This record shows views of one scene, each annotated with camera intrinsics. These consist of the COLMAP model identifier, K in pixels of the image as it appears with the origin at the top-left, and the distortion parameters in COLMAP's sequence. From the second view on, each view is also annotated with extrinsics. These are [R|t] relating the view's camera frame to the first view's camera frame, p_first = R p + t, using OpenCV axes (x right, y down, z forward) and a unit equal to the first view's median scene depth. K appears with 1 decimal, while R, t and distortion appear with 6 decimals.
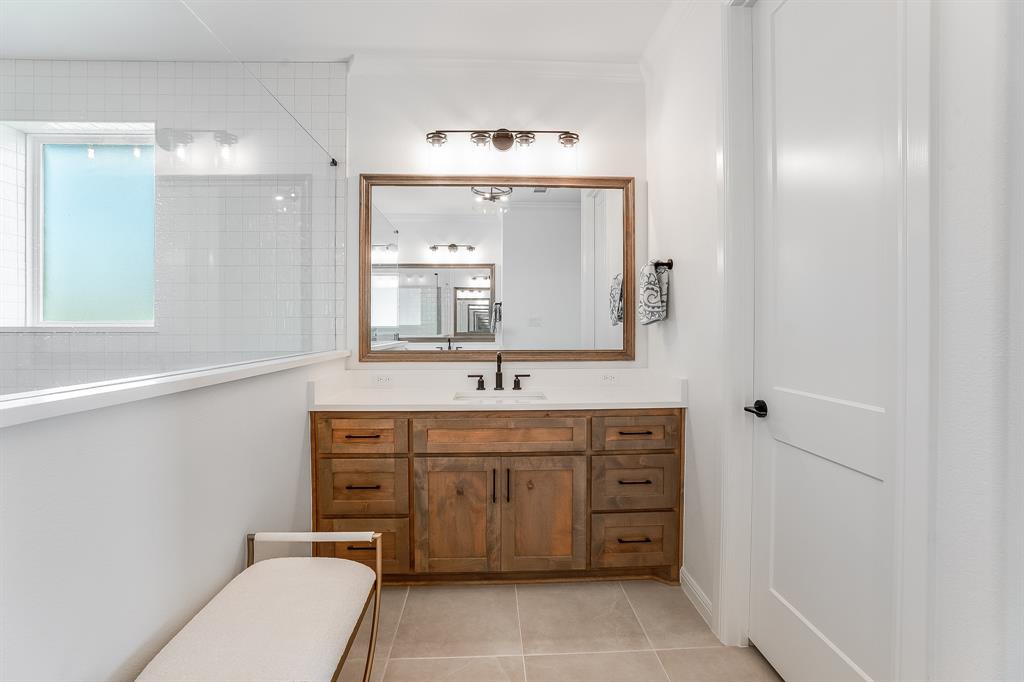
lens RADIAL K [[456.4, 0, 515.8], [0, 456.4, 333.9], [0, 0, 1]] dist [-0.038891, 0.002837]
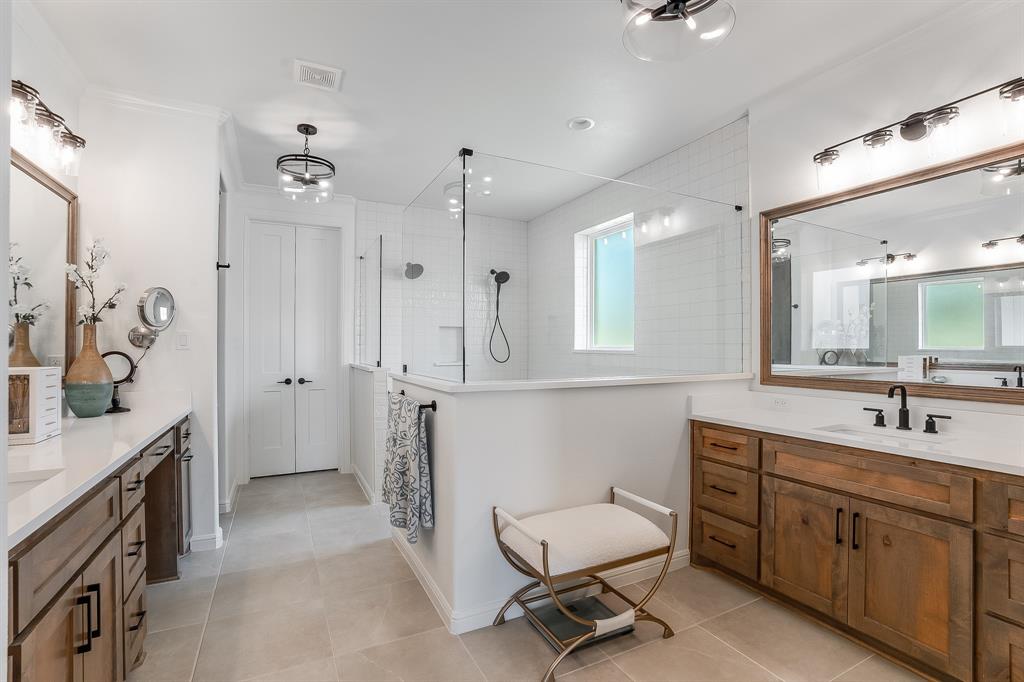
lens RADIAL K [[468.0, 0, 509.0], [0, 468.0, 344.4], [0, 0, 1]] dist [-0.058155, 0.018182]
pose [[0.406293, -0.003966, -0.913734, 0.494711], [-0.015328, 0.999820, -0.011156, -0.014862], [0.913614, 0.018539, 0.406160, 0.002411]]
